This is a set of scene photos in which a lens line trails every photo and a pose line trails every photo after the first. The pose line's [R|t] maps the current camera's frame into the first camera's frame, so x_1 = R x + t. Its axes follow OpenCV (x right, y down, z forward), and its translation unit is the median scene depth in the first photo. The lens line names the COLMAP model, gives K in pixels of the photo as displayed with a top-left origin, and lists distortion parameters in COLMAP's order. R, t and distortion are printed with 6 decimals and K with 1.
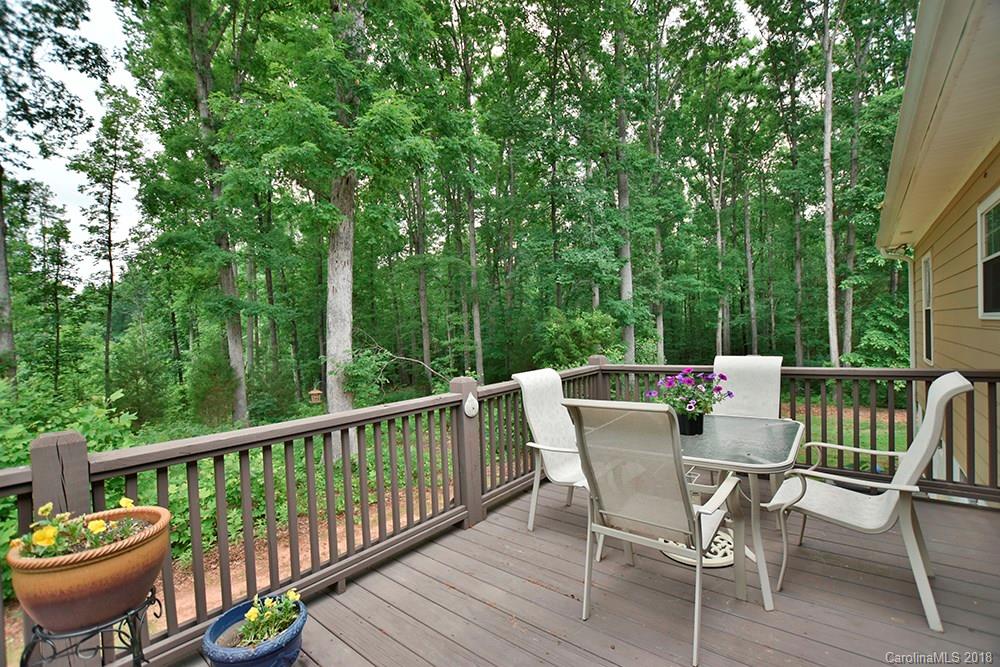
lens RADIAL K [[442.0, 0, 503.8], [0, 442.0, 339.4], [0, 0, 1]] dist [-0.027962, 0.001418]
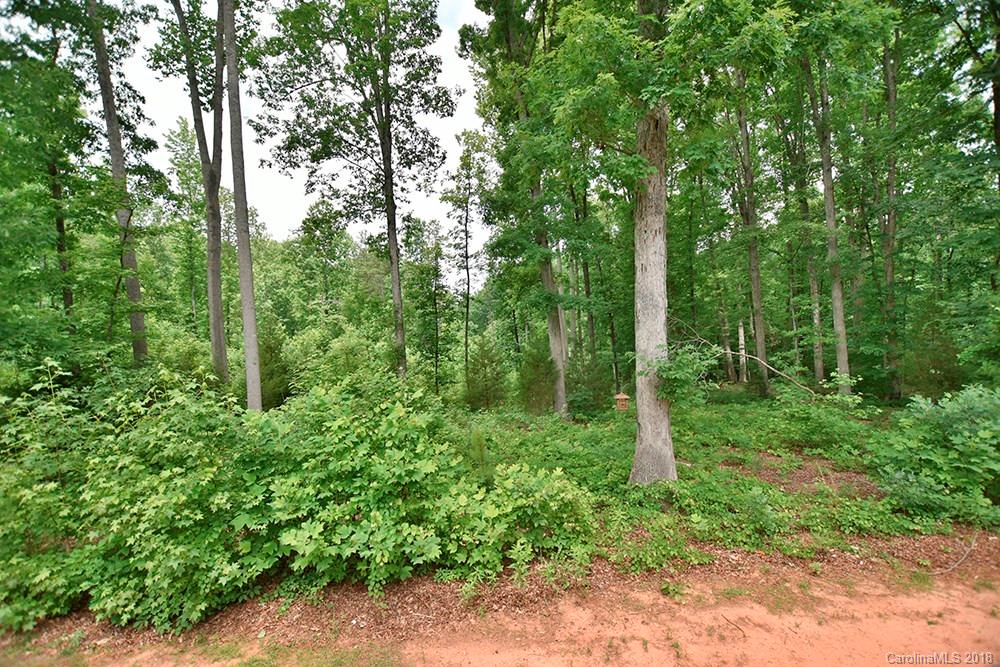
lens RADIAL K [[442.0, 0, 502.9], [0, 442.0, 336.5], [0, 0, 1]] dist [-0.027962, 0.001418]
pose [[0.768213, -0.007484, -0.640150, -0.033397], [0.015296, 0.999861, 0.006666, 0.000154], [0.640011, -0.014912, 0.768221, 0.103151]]
